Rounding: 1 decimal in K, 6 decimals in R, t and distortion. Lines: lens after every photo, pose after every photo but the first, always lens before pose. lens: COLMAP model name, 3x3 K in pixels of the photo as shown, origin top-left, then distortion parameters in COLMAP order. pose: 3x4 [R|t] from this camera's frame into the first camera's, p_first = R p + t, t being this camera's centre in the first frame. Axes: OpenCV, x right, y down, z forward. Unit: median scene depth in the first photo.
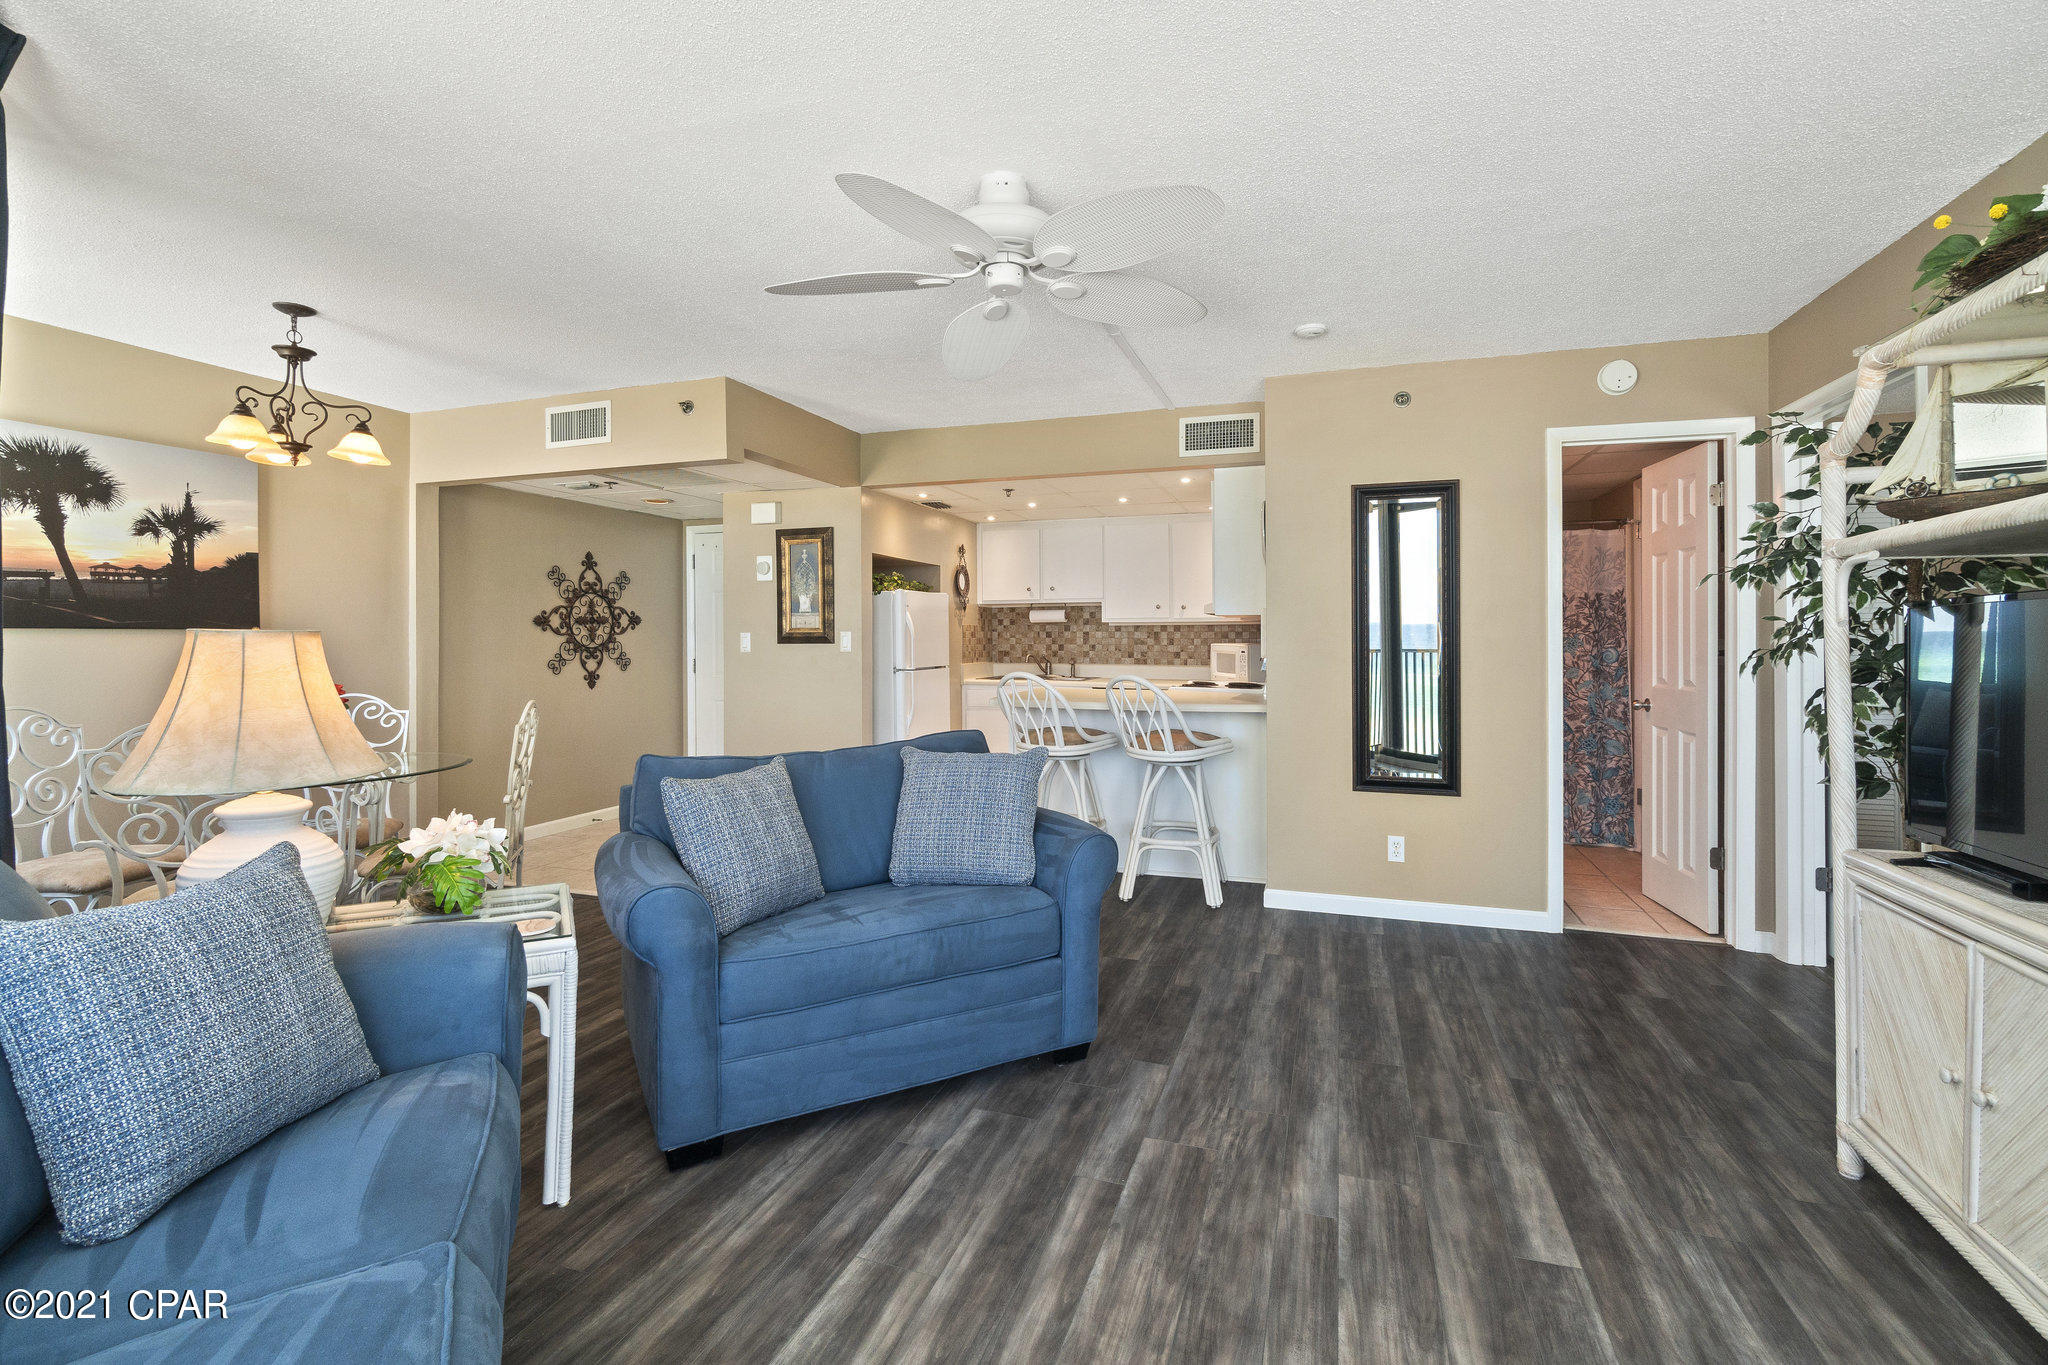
lens RADIAL K [[908.1, 0, 1034.0], [0, 908.1, 637.5], [0, 0, 1]] dist [0.000068, 0.000266]
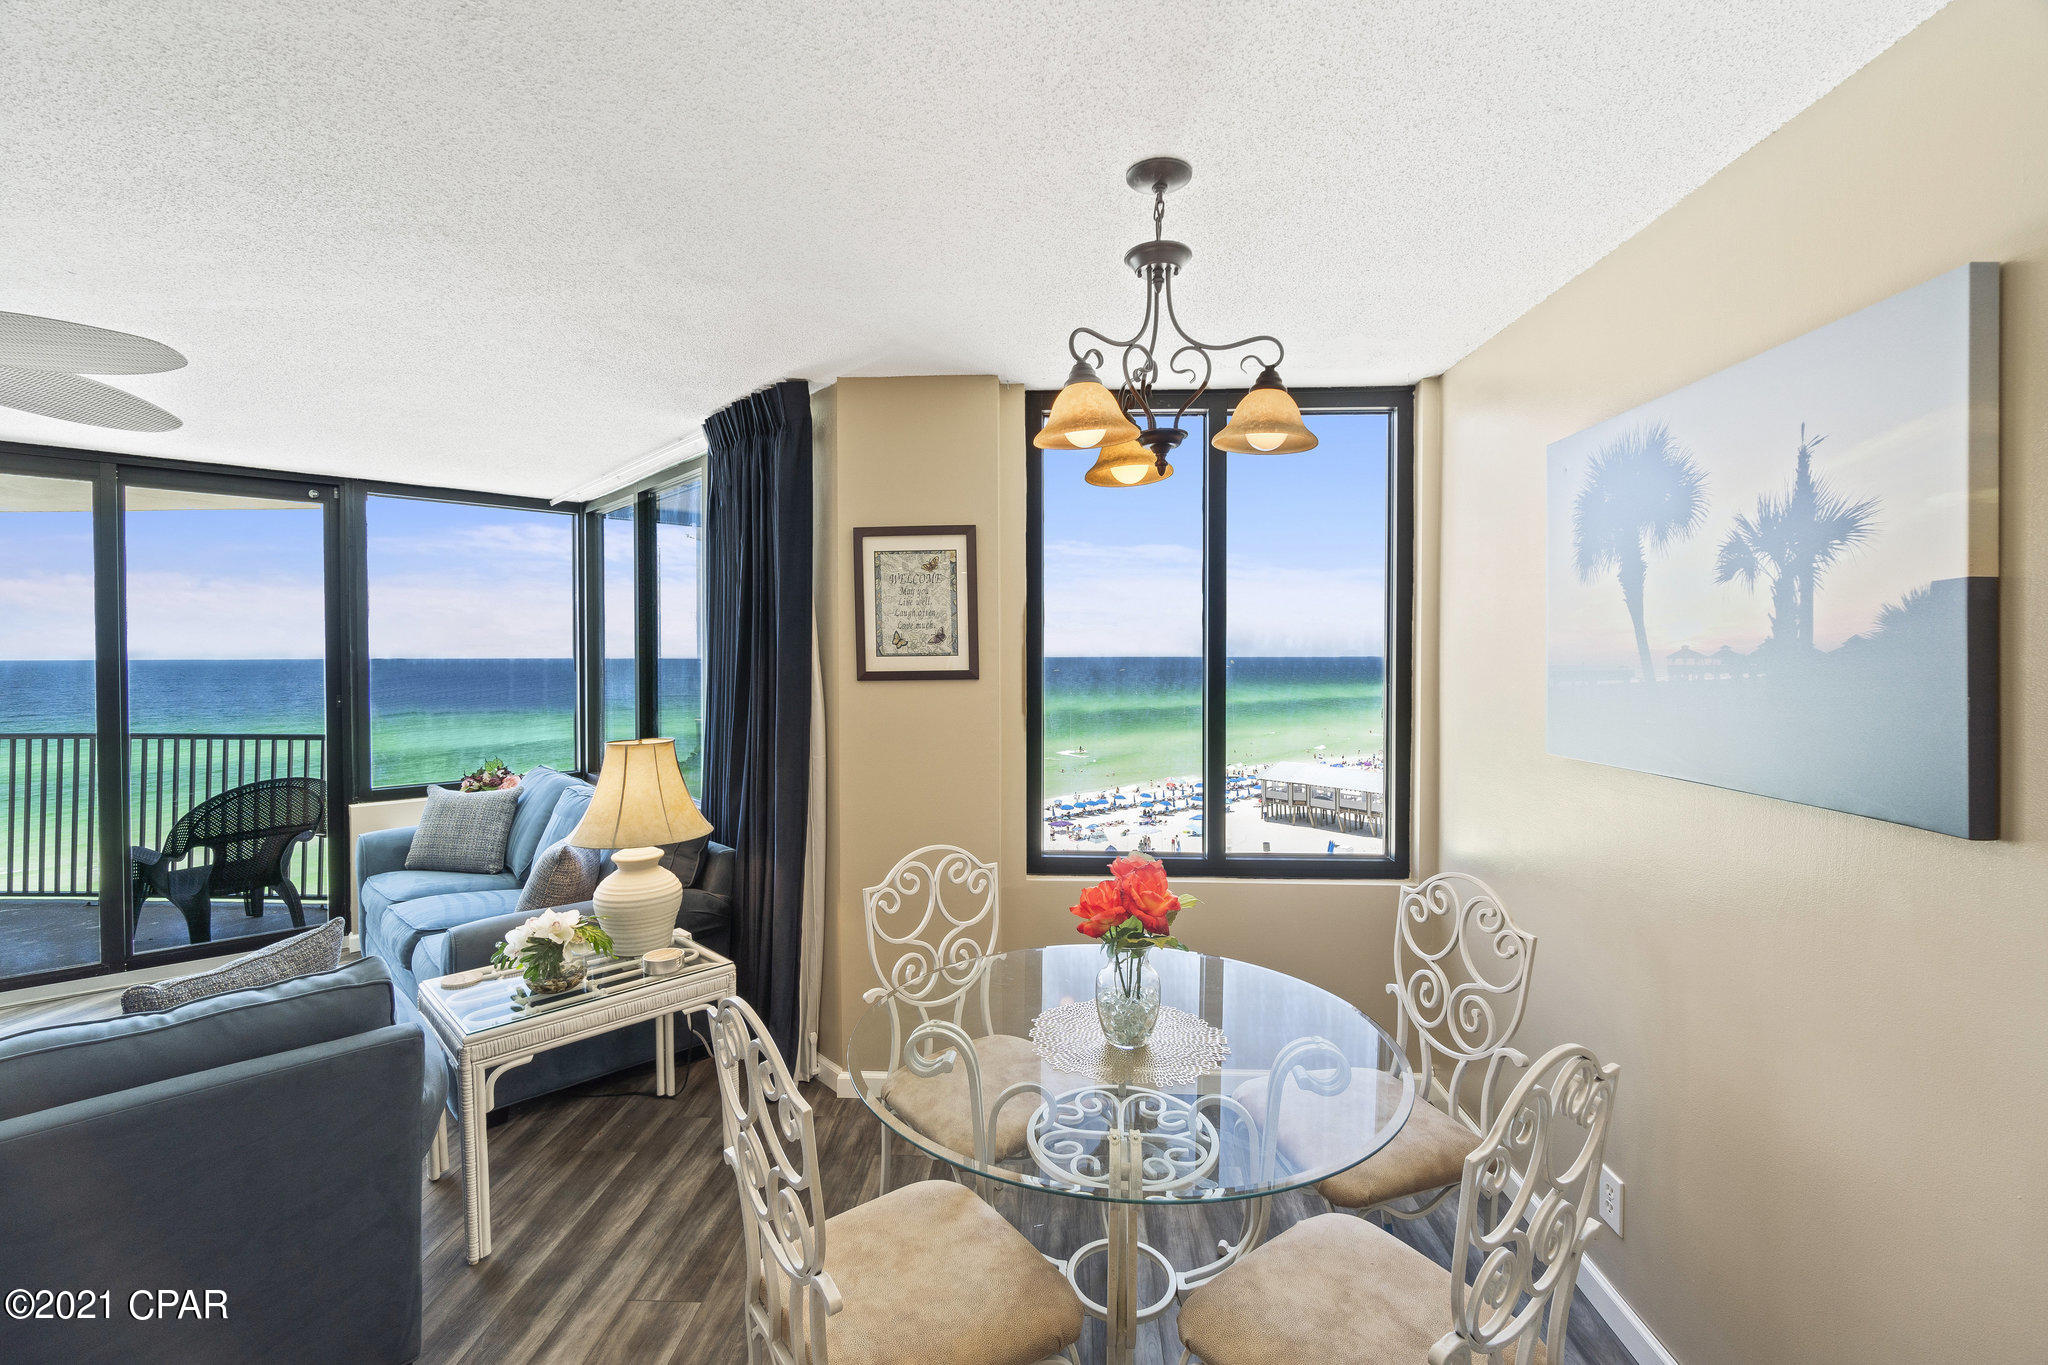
lens RADIAL K [[894.9, 0, 1022.7], [0, 894.9, 671.8], [0, 0, 1]] dist [0.000529, 0.000279]
pose [[-0.962594, 0.006490, -0.270872, -0.366017], [0.002025, 0.999857, 0.016762, -0.051919], [0.270942, 0.015586, -0.962469, 0.915384]]
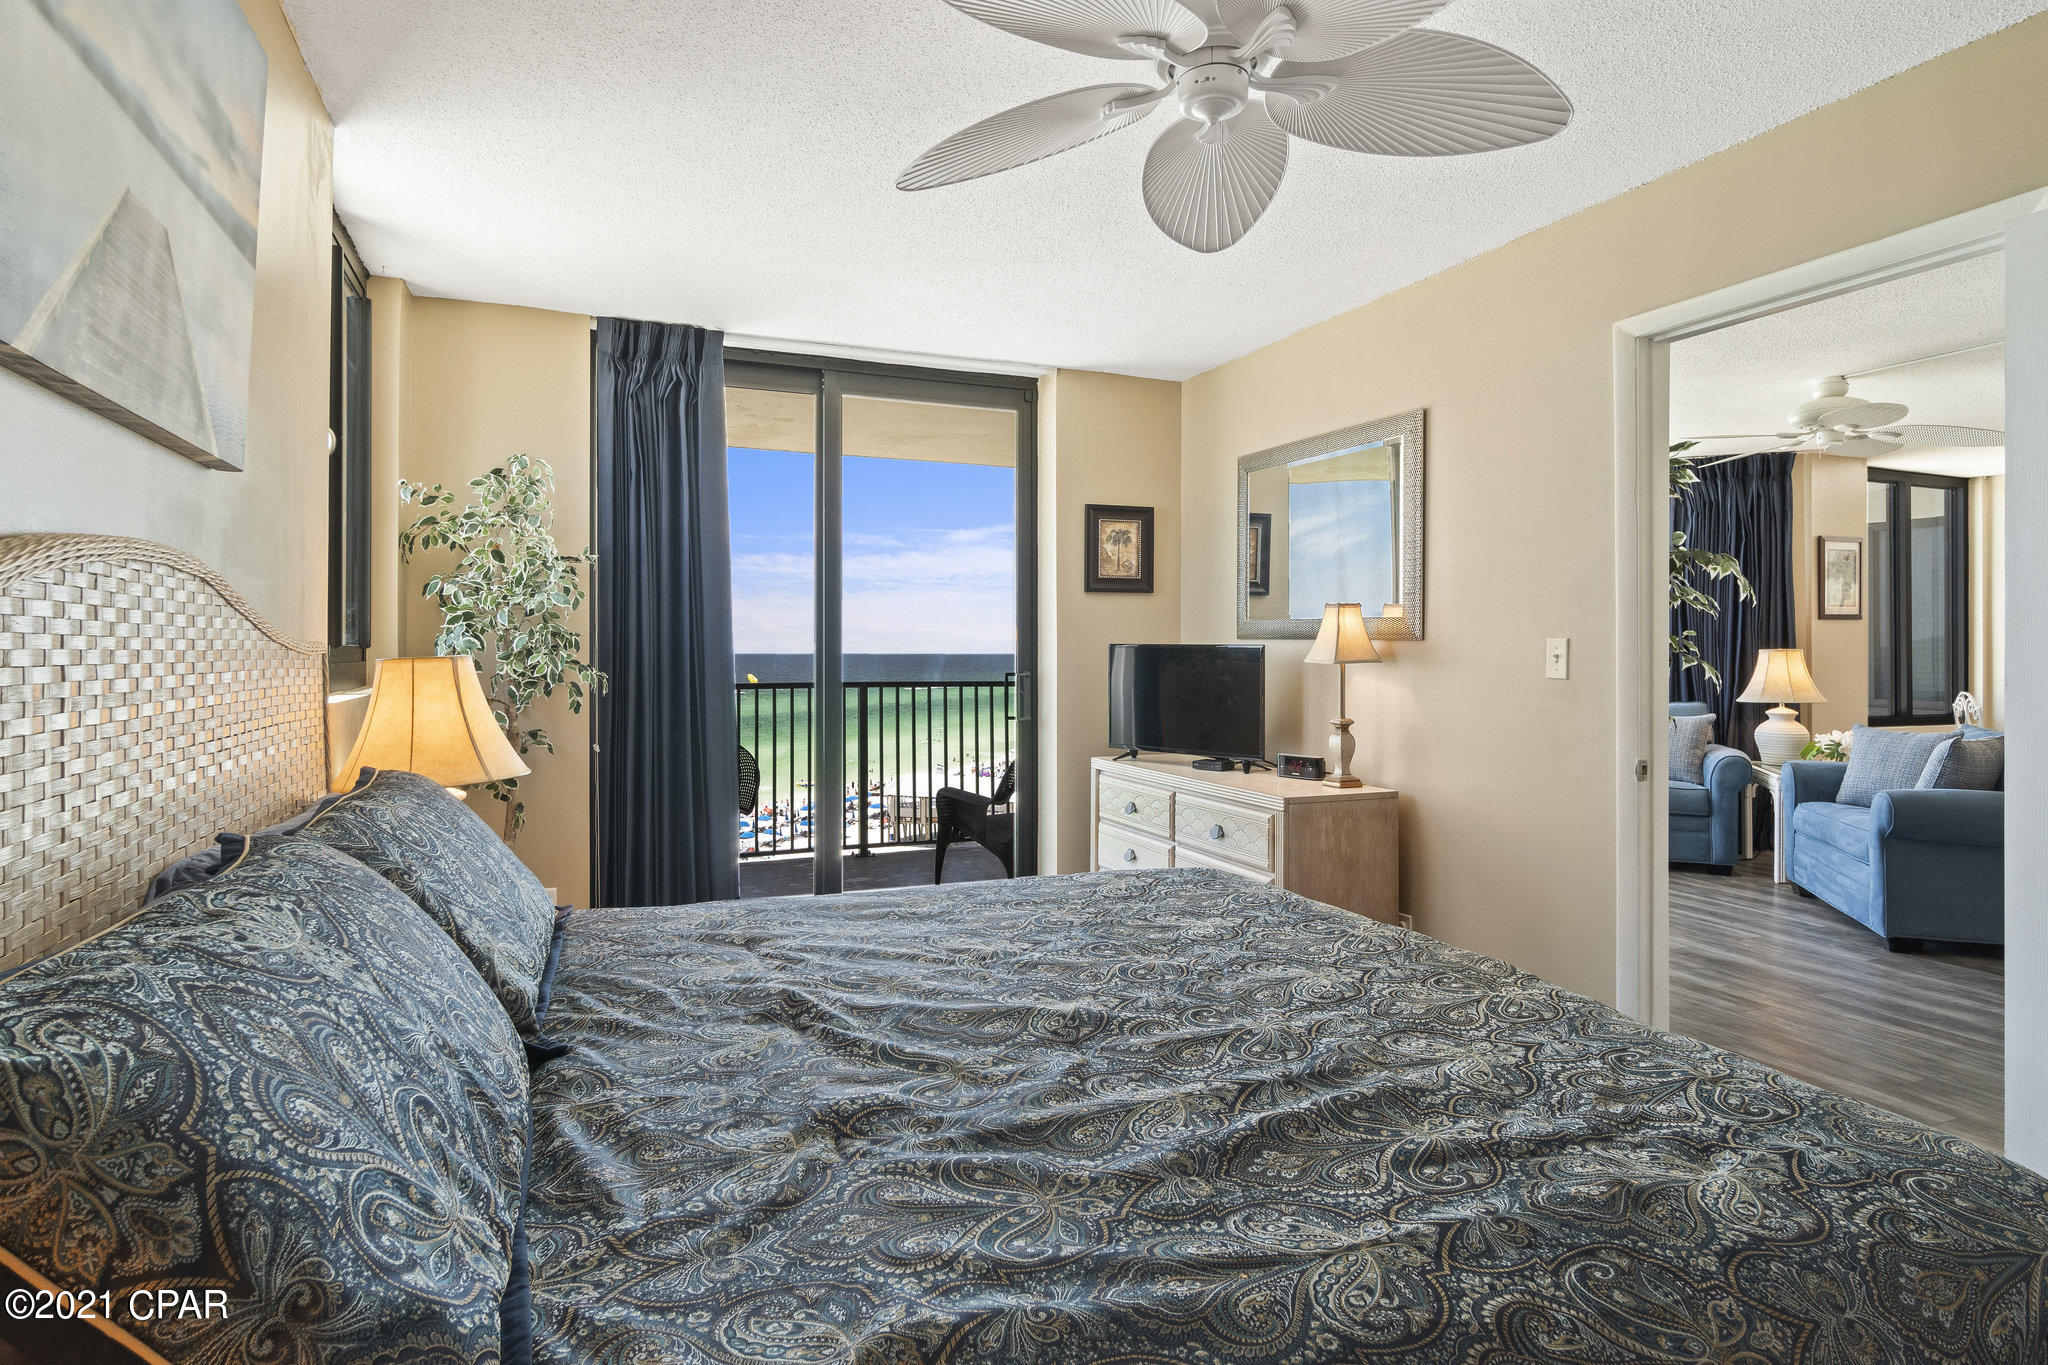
lens RADIAL K [[1099.4, 0, 1028.1], [0, 1099.4, 649.4], [0, 0, 1]] dist [0.000975, -0.000790]
pose [[-0.747140, -0.000913, -0.664666, 1.086561], [-0.000135, 0.999999, -0.001223, -0.001005], [0.664667, -0.000824, -0.747139, 0.685886]]
